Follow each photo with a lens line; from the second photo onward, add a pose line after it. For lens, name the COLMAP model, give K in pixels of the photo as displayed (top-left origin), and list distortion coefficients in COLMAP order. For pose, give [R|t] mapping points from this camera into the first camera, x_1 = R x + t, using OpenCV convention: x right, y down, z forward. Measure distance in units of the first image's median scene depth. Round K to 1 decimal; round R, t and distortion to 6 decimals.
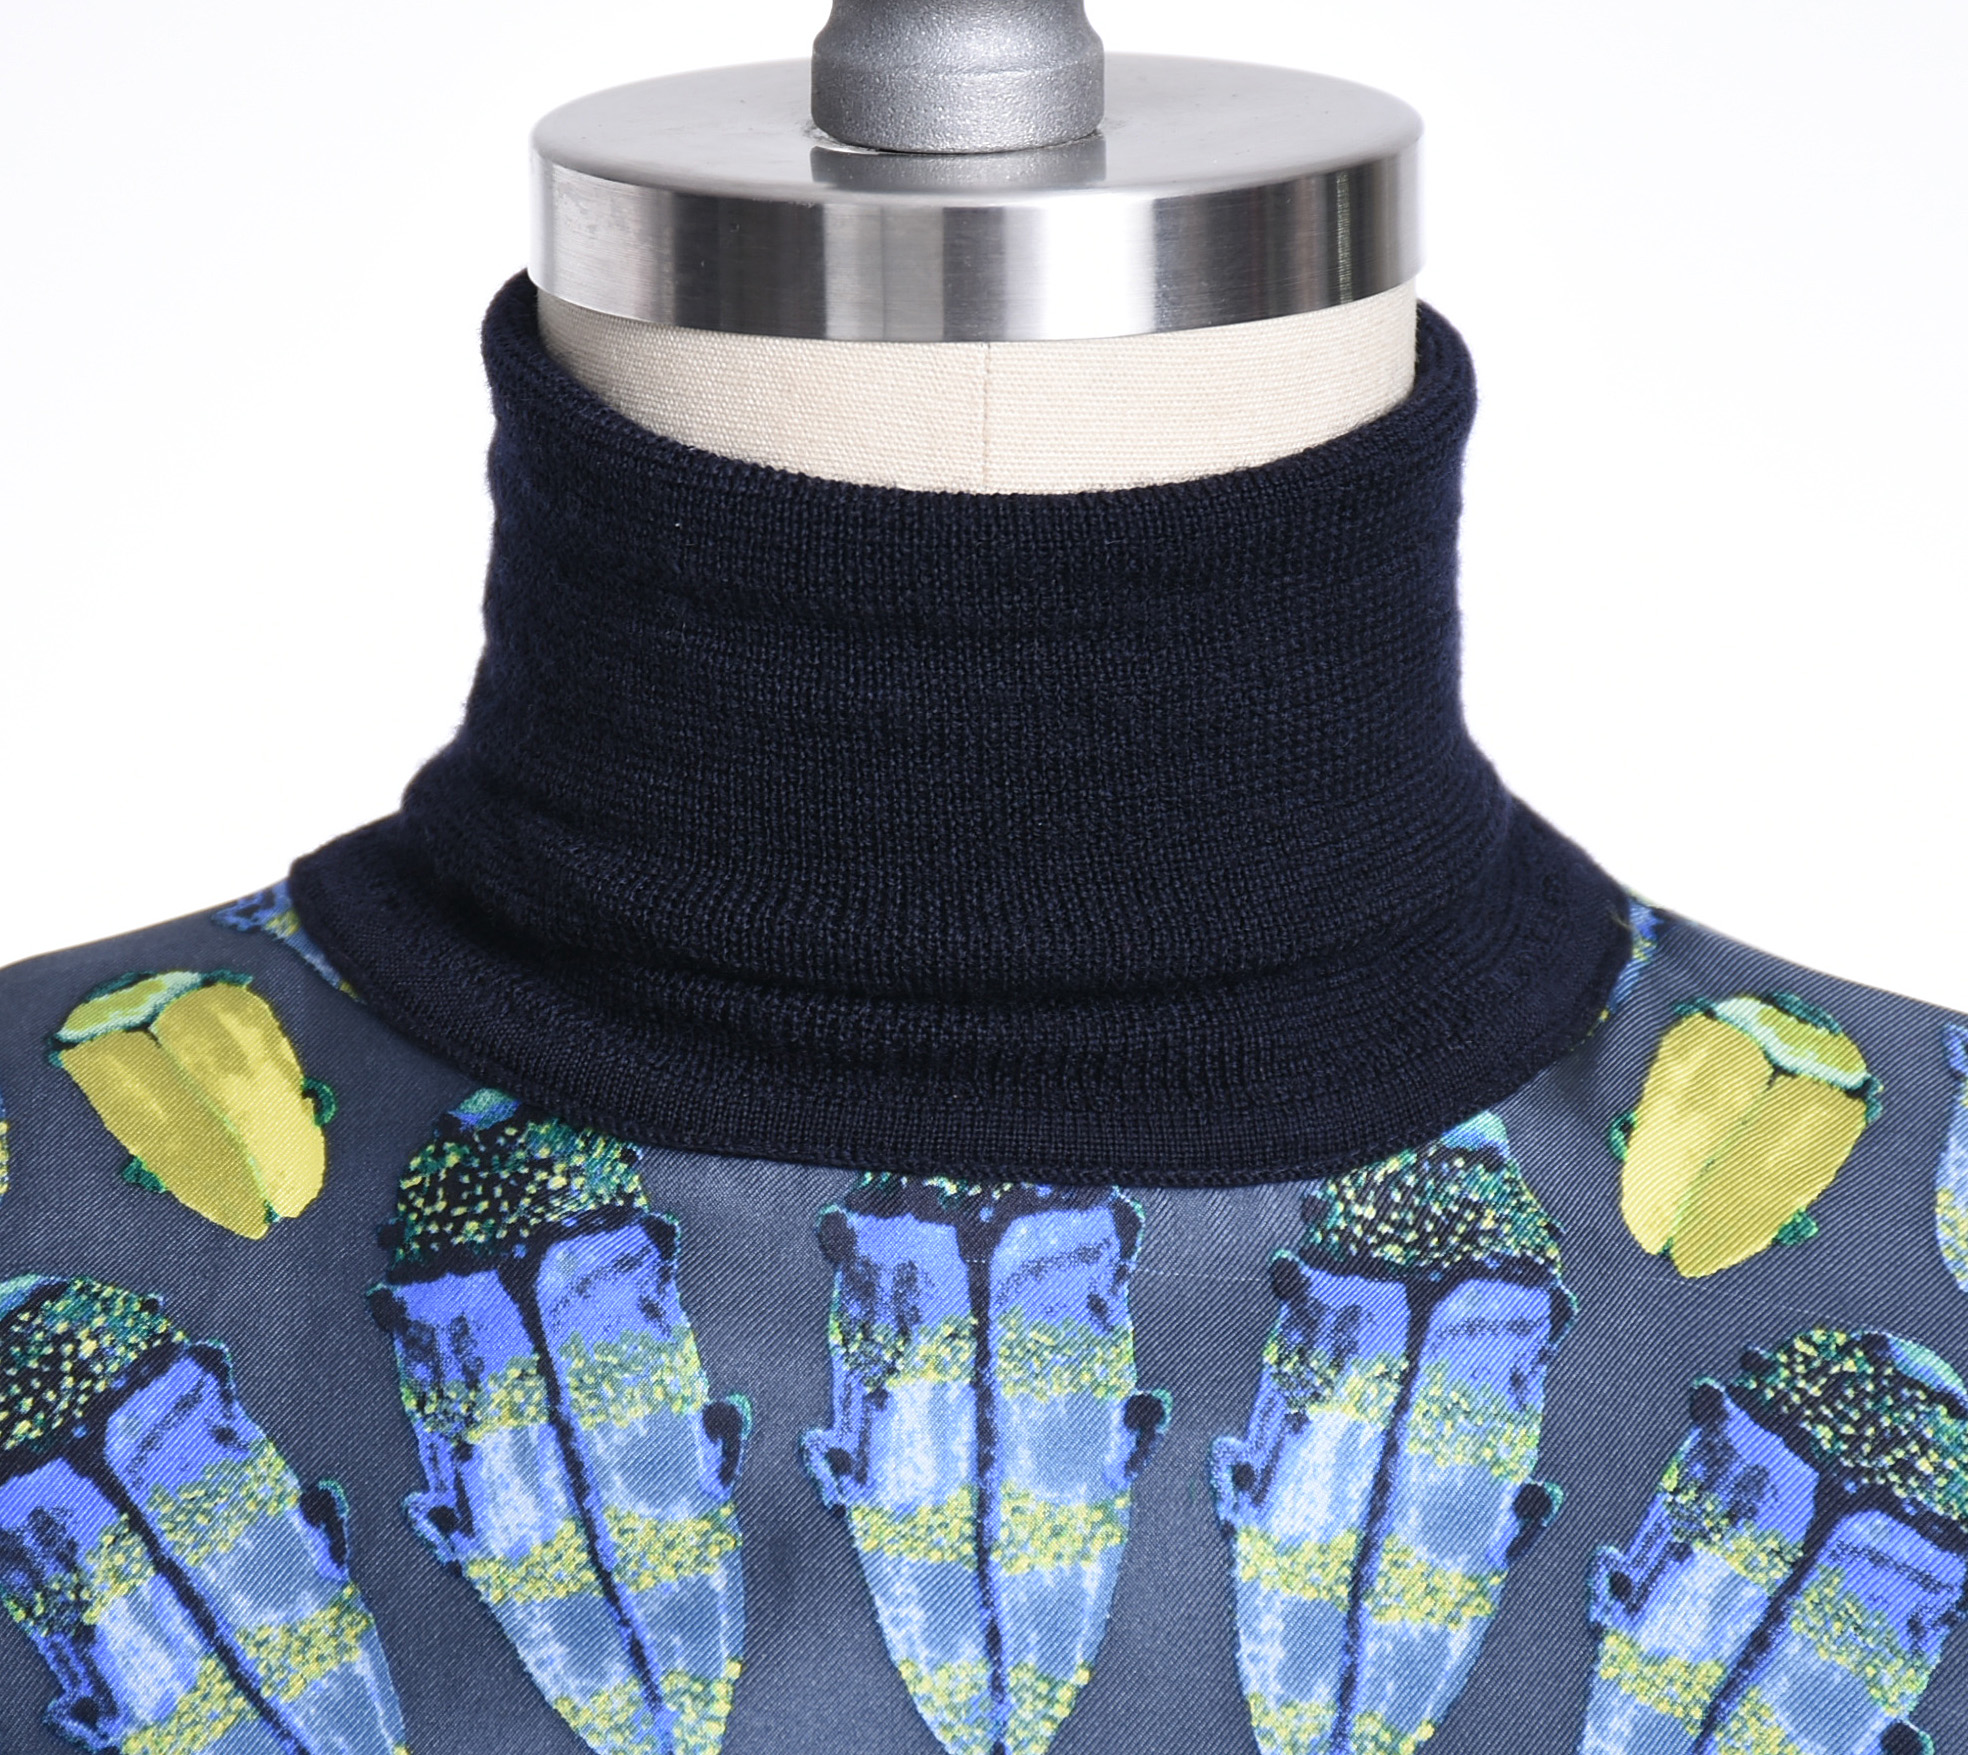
lens RADIAL K [[14698.2, 0, 985.1], [0, 14698.2, 876.4], [0, 0, 1]] dist [-0.028814, 0.000000]
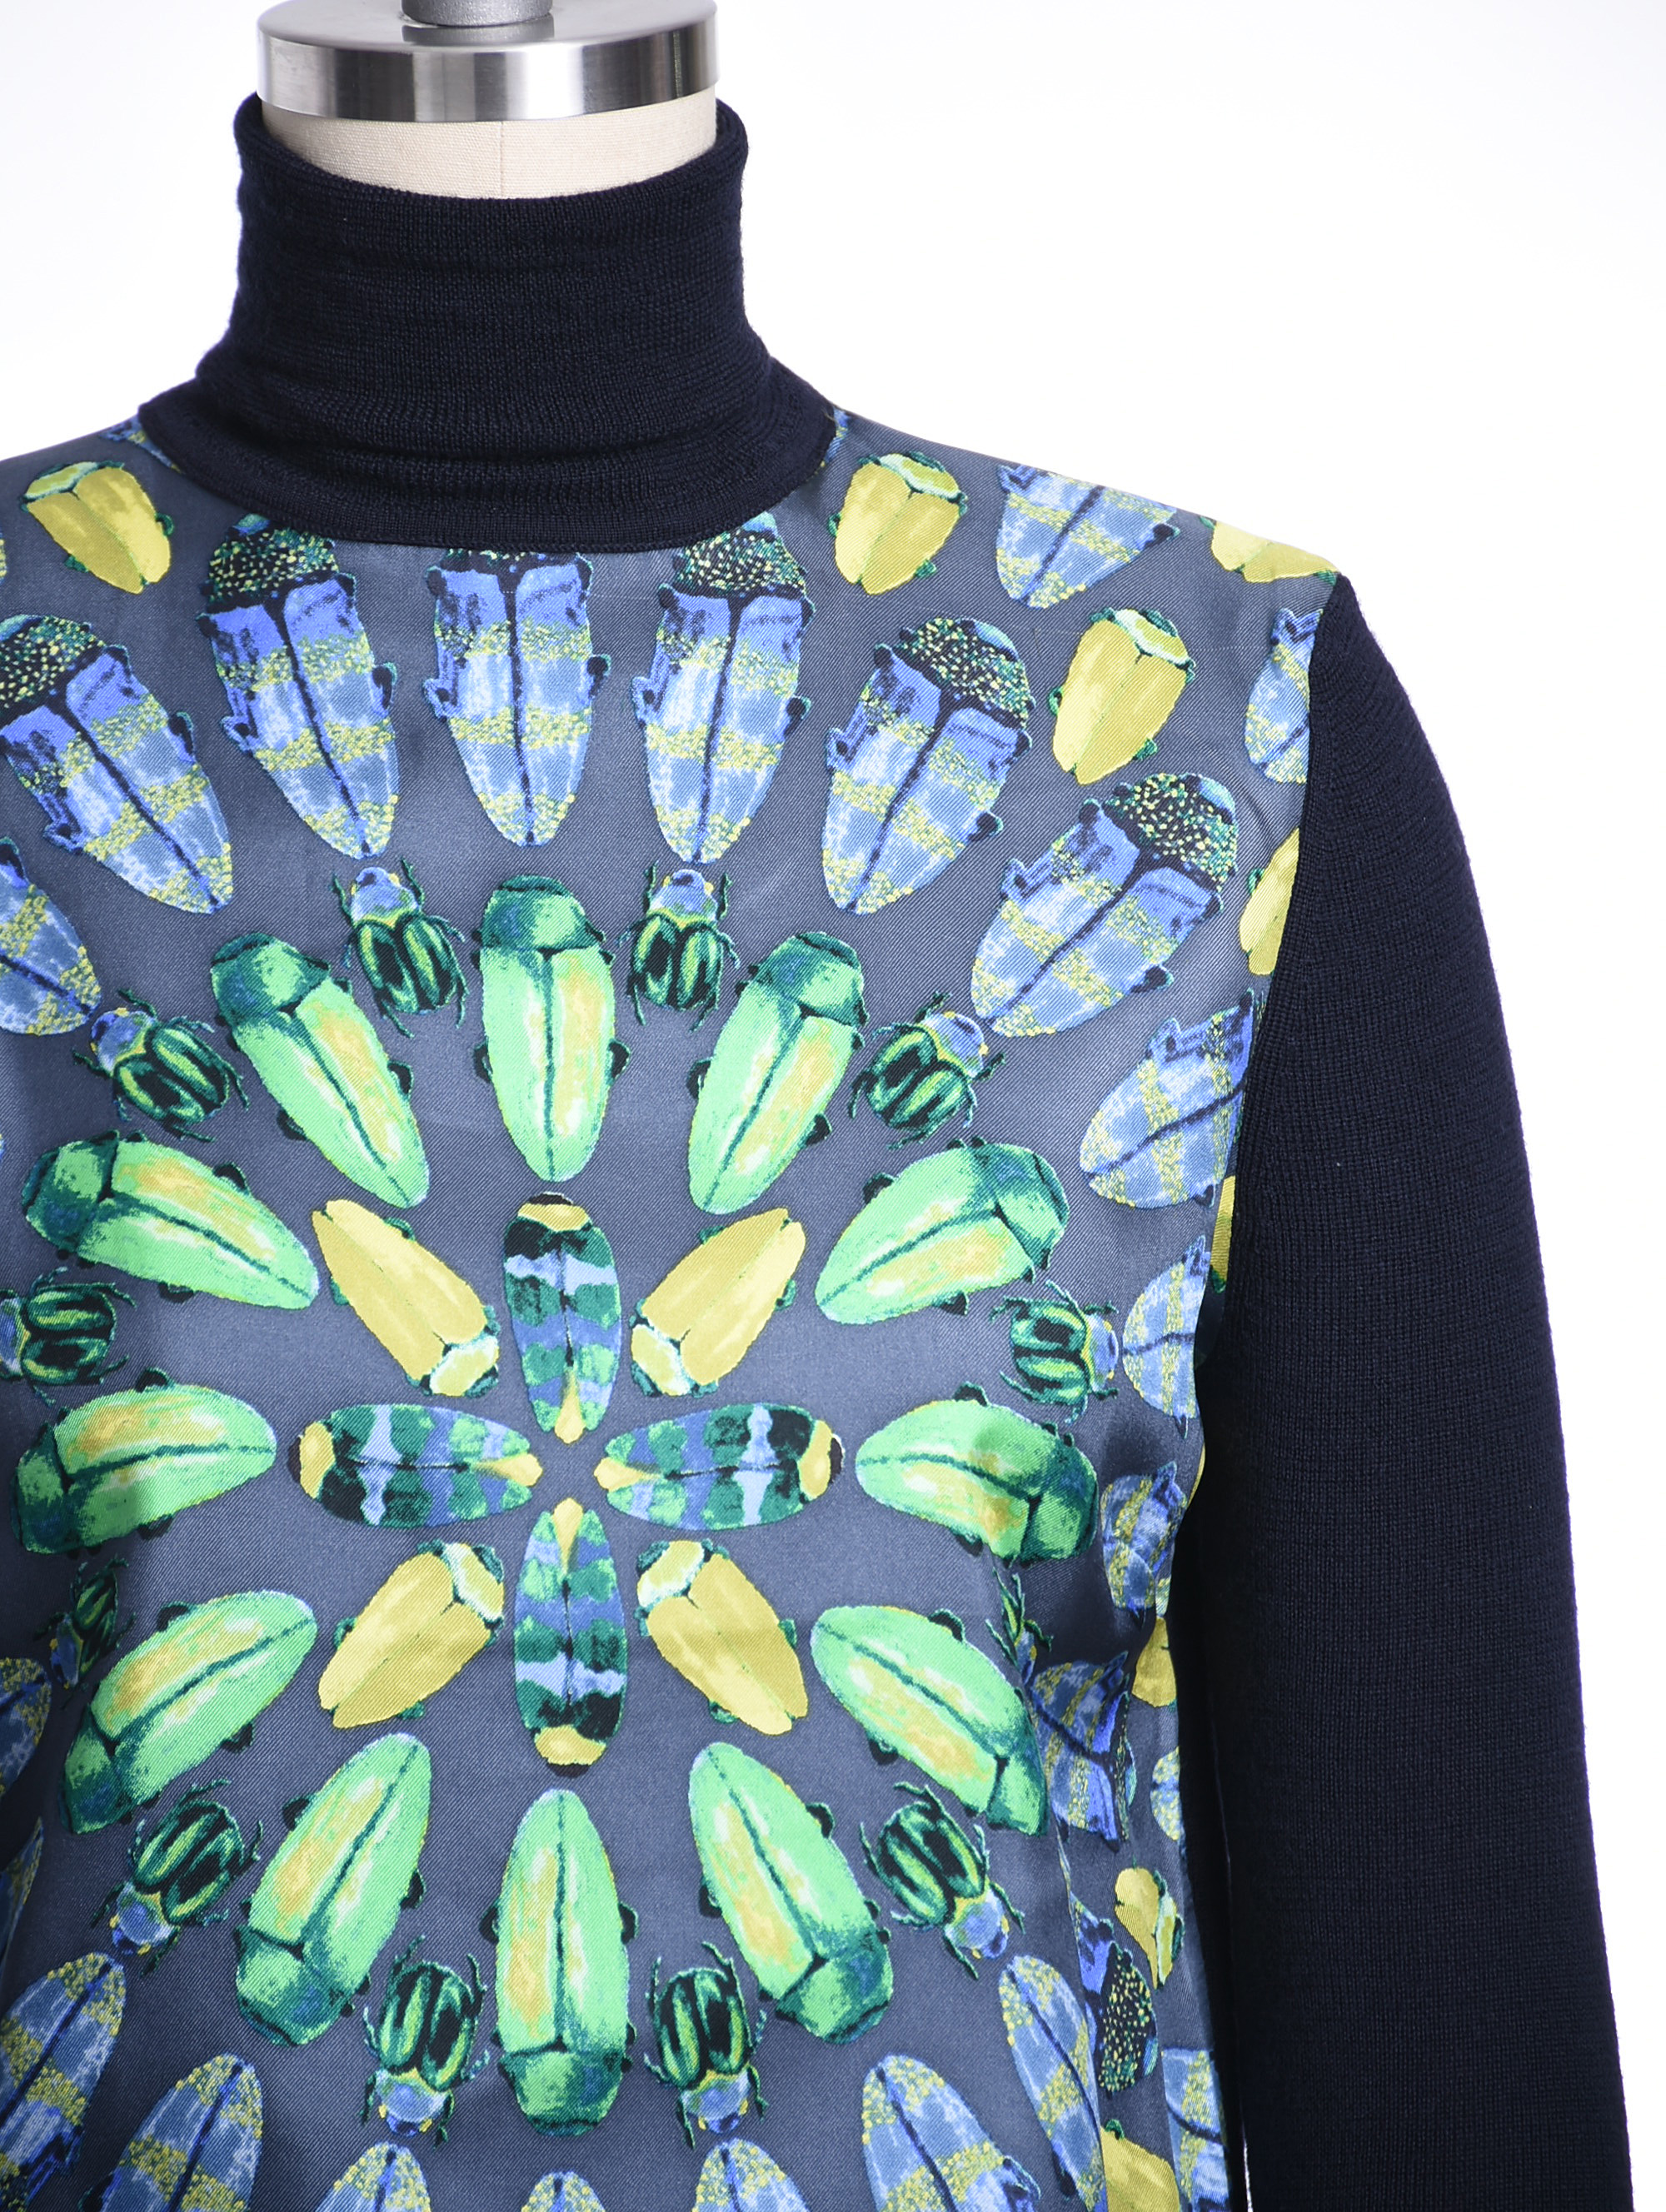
lens RADIAL K [[13583.0, 0, 821.8], [0, 13583.0, 1099.7], [0, 0, 1]] dist [0.207374, 0.000000]
pose [[0.998202, -0.030006, 0.051889, -0.054792], [0.028941, 0.999357, 0.021156, 0.056522], [-0.052490, -0.019617, 0.998429, -0.809168]]
